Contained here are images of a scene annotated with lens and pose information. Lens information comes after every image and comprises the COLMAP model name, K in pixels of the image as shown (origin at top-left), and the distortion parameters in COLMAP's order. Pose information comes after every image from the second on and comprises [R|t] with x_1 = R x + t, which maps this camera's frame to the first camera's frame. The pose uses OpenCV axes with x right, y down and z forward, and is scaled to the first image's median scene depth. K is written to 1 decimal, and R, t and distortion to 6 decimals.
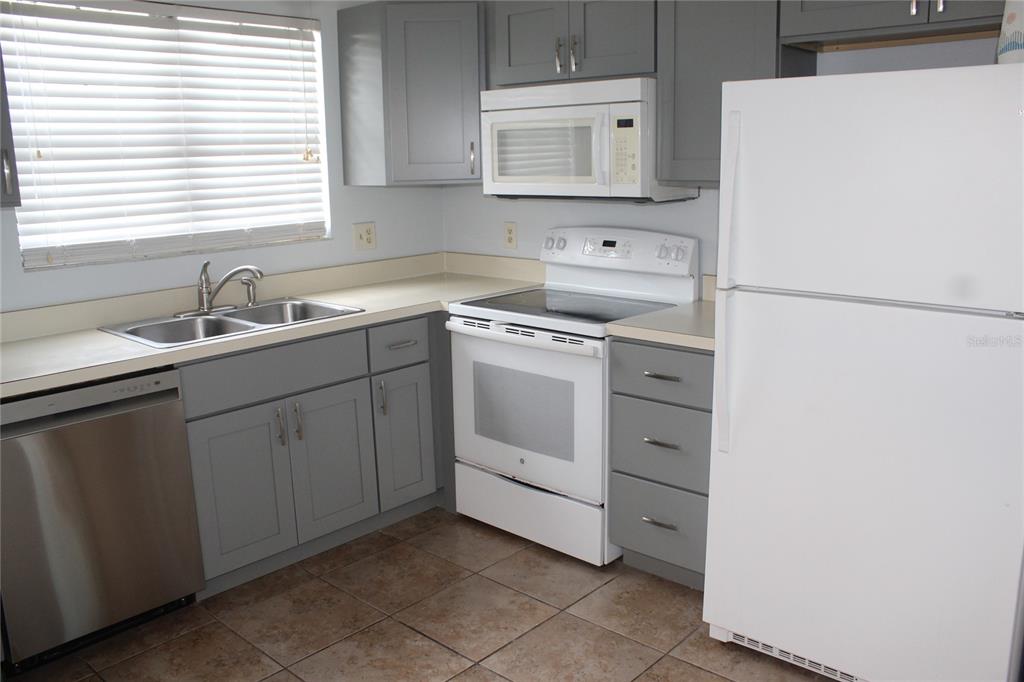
lens RADIAL K [[853.8, 0, 517.9], [0, 853.8, 339.2], [0, 0, 1]] dist [-0.098401, -0.000628]
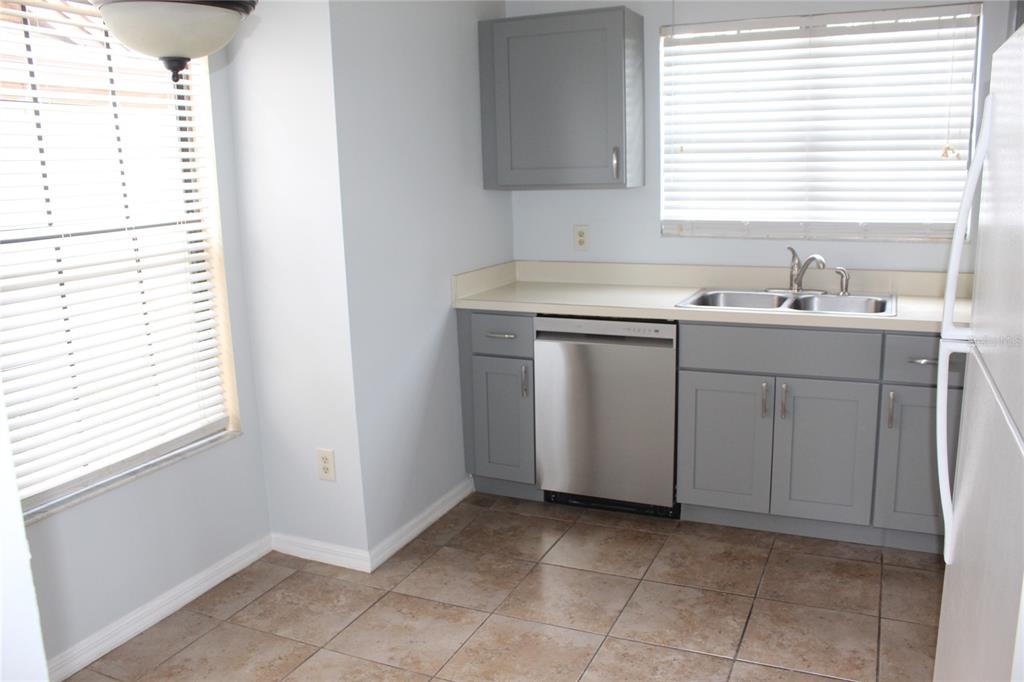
lens RADIAL K [[853.8, 0, 517.9], [0, 853.8, 339.2], [0, 0, 1]] dist [-0.098401, -0.000628]
pose [[0.313631, 0.194027, -0.929510, 0.612770], [-0.178837, 0.973452, 0.142857, -0.071542], [0.932552, 0.121427, 0.340004, 0.314778]]
